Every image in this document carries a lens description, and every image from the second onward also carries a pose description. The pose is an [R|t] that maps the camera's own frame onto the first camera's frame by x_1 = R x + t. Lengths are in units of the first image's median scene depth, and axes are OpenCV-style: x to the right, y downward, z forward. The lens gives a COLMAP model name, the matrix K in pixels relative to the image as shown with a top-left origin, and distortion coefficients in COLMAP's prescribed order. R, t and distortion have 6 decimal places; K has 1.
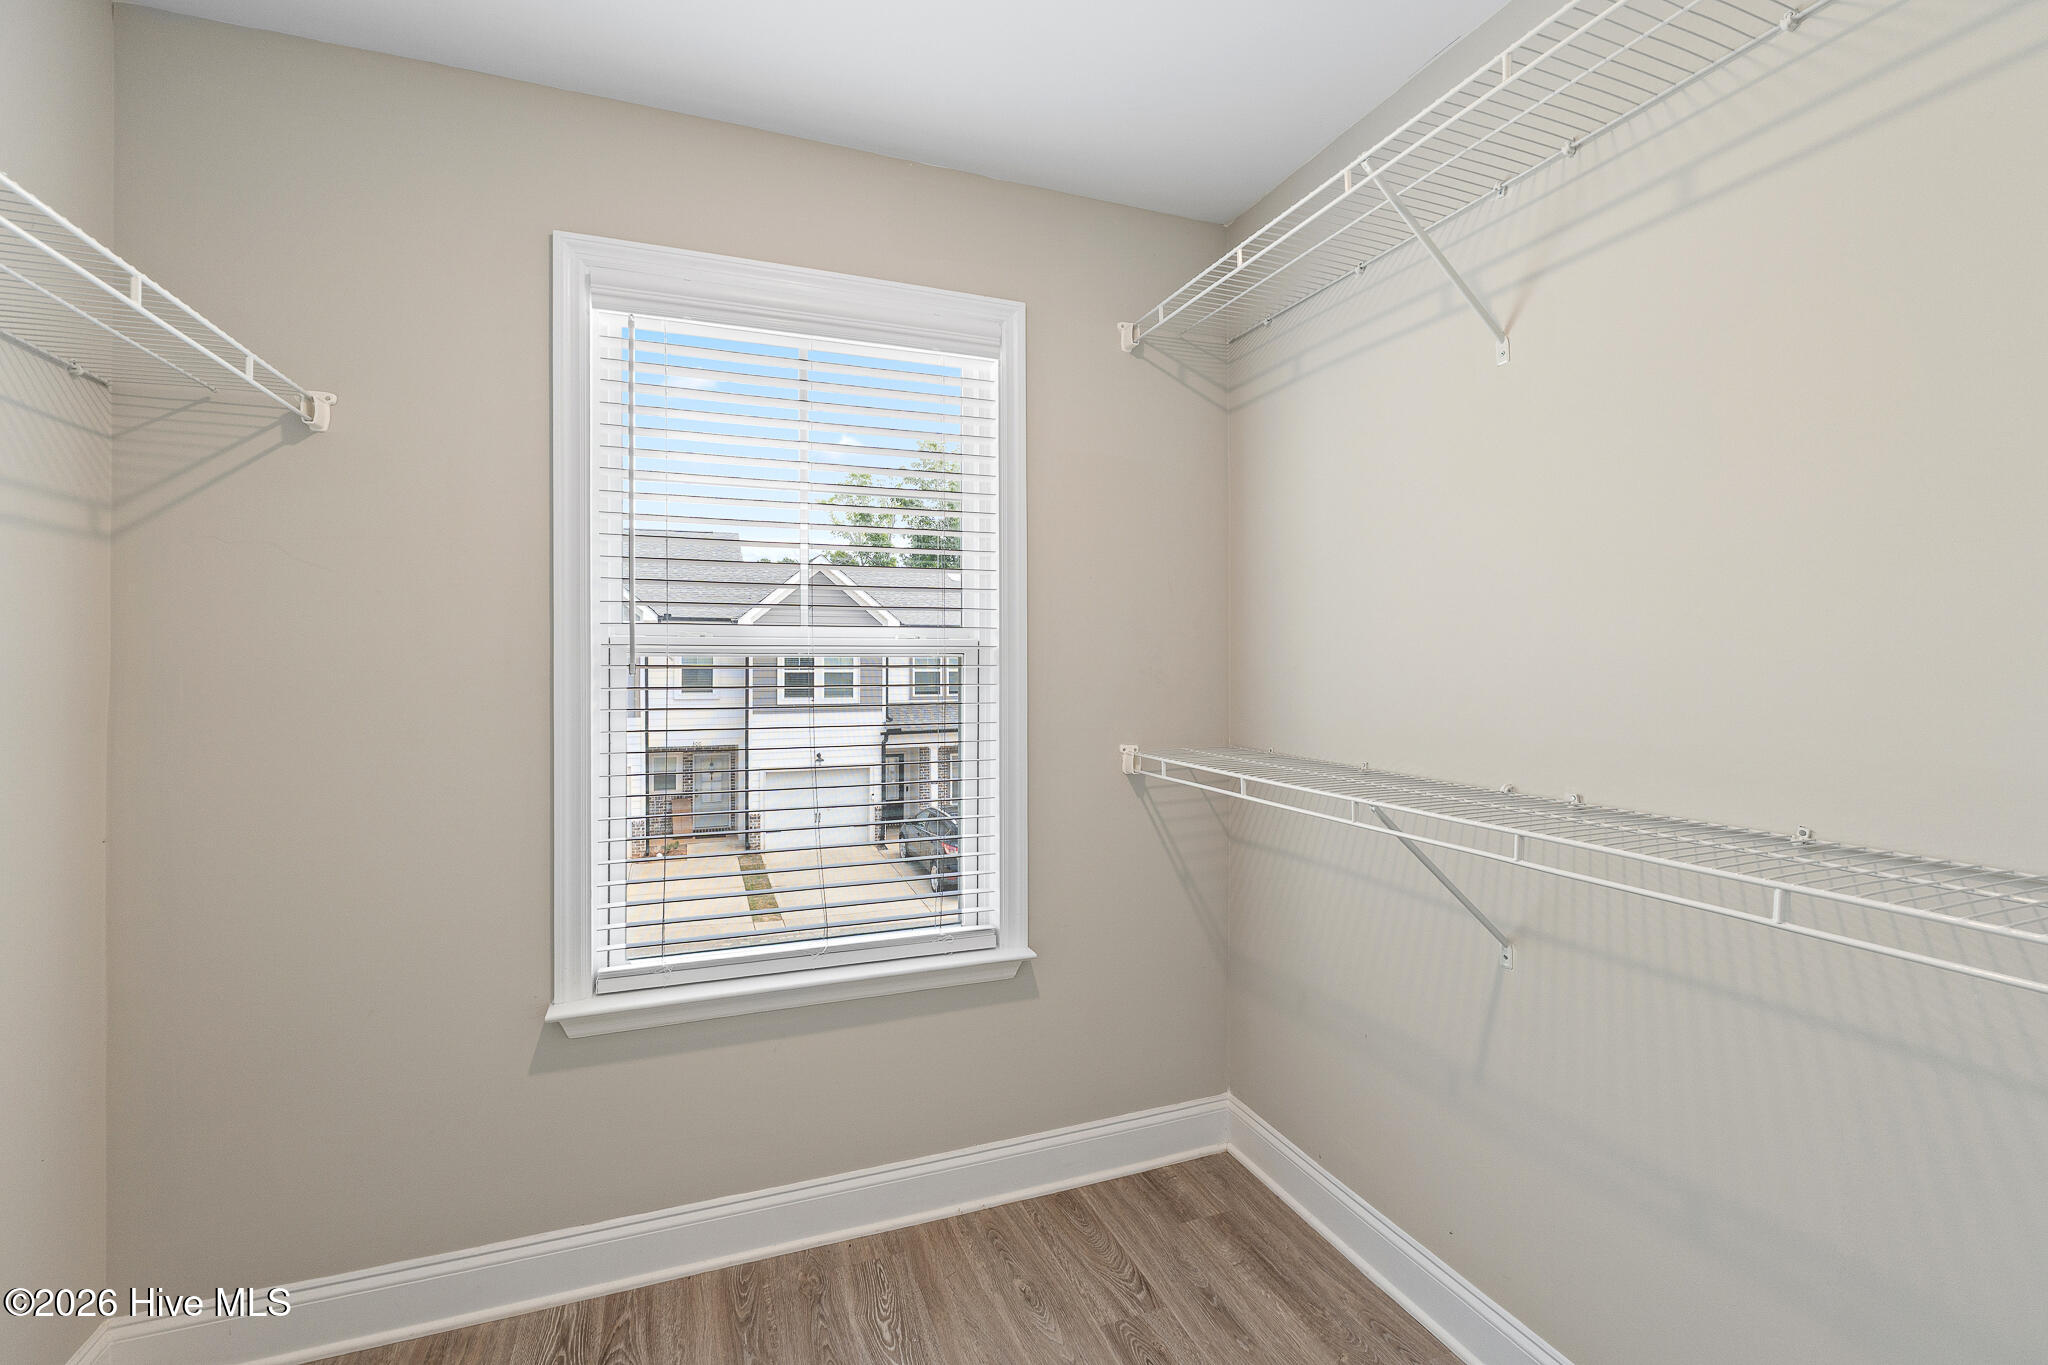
lens RADIAL K [[888.8, 0, 1020.9], [0, 888.8, 669.7], [0, 0, 1]] dist [-0.004122, -0.001901]
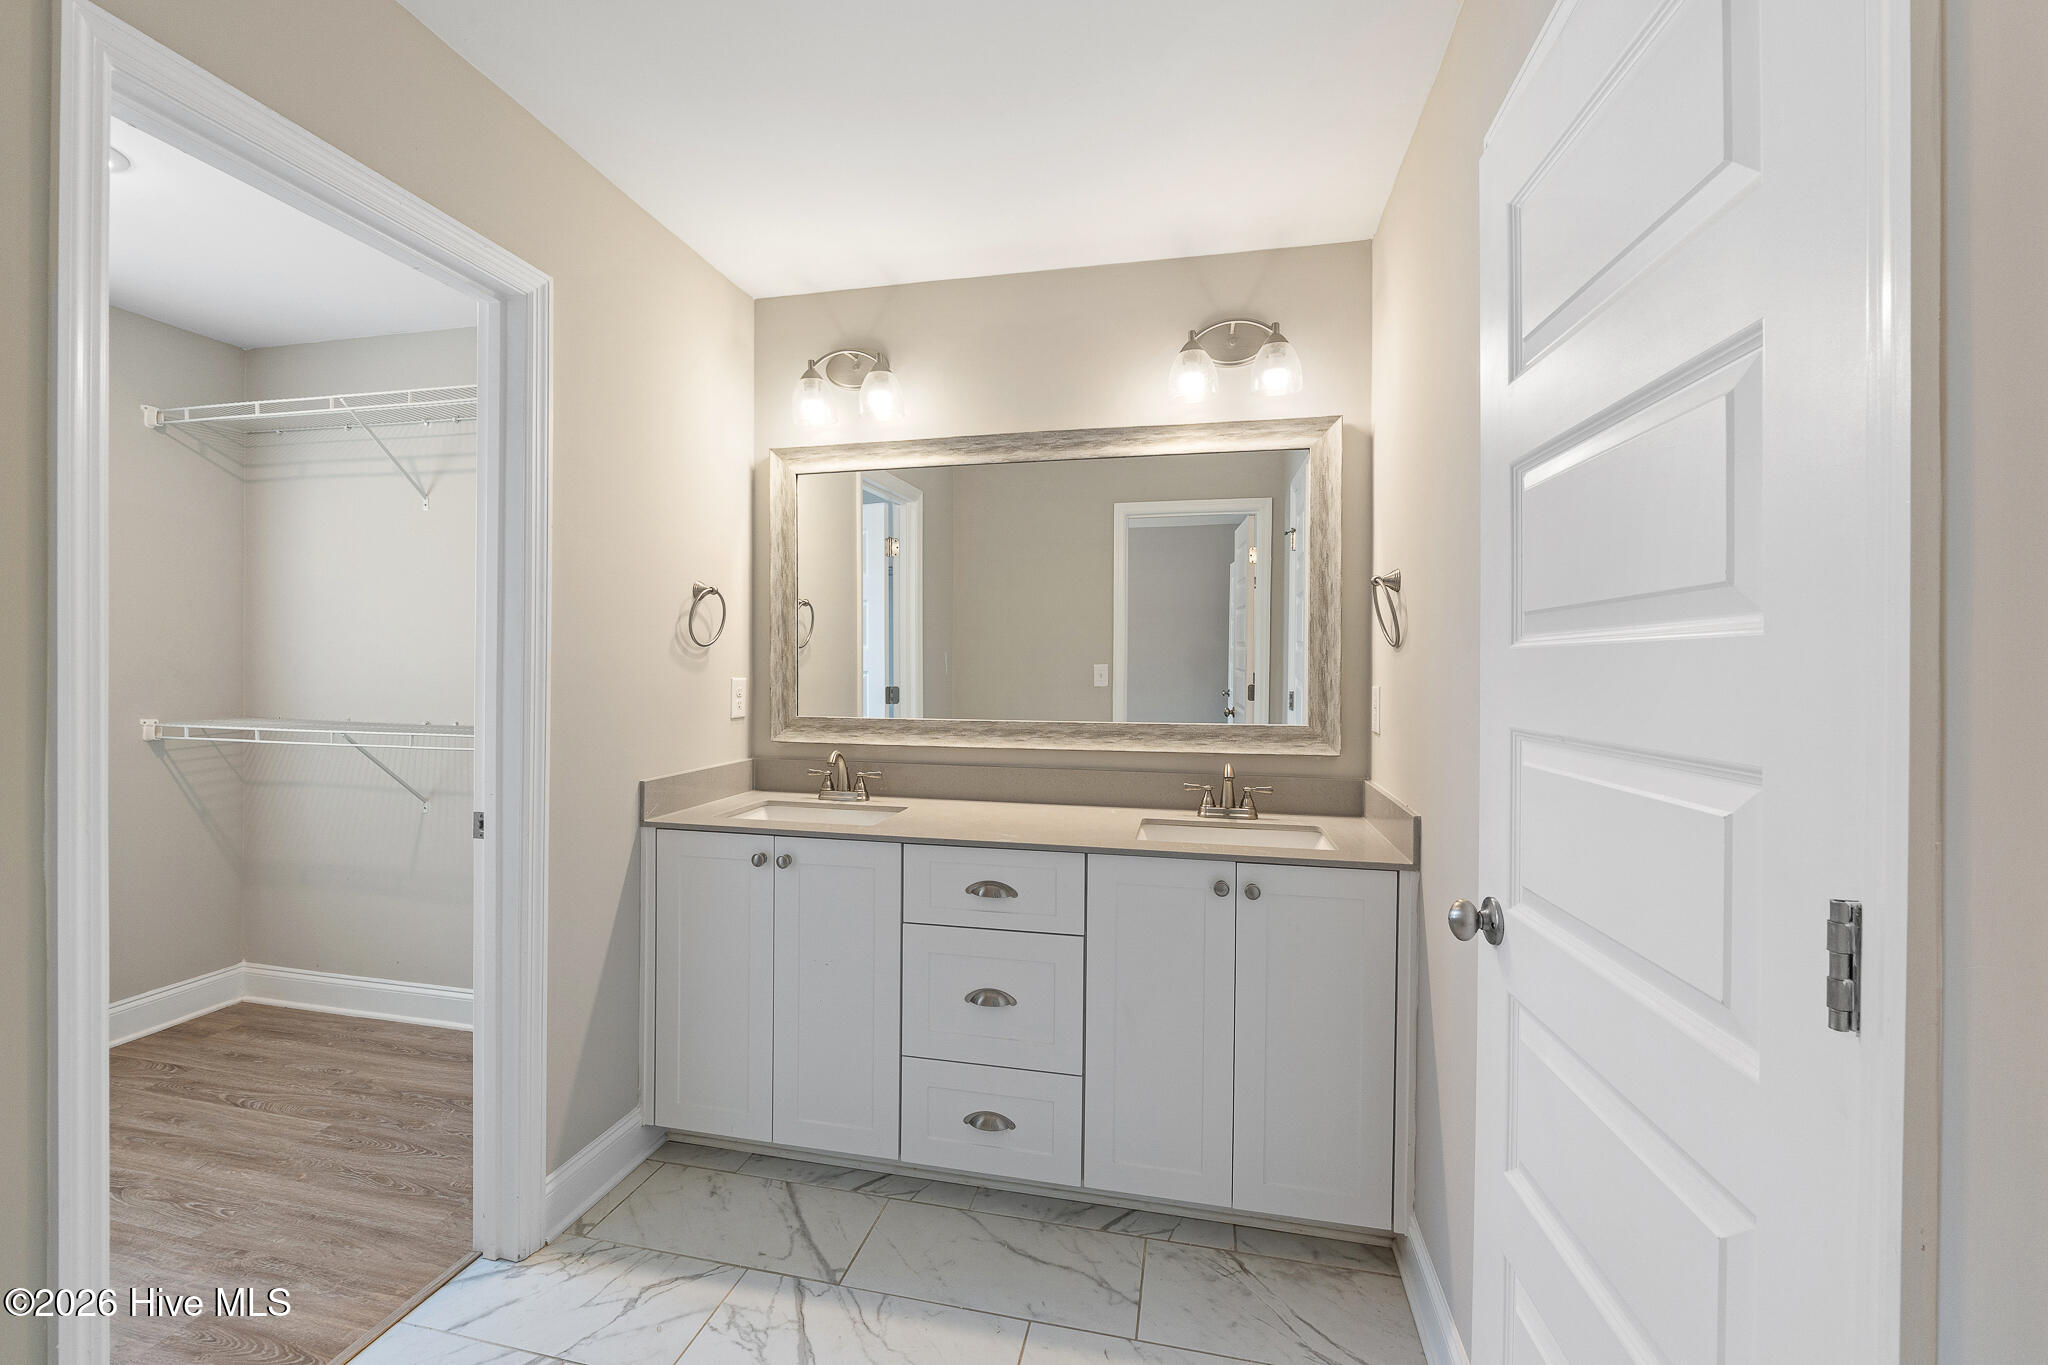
lens RADIAL K [[888.8, 0, 1024.2], [0, 888.8, 665.8], [0, 0, 1]] dist [-0.004122, -0.001901]
pose [[0.568975, 0.003190, 0.822349, -0.259192], [-0.004763, 0.999988, -0.000583, -0.001487], [-0.822341, -0.003585, 0.568984, -0.979602]]
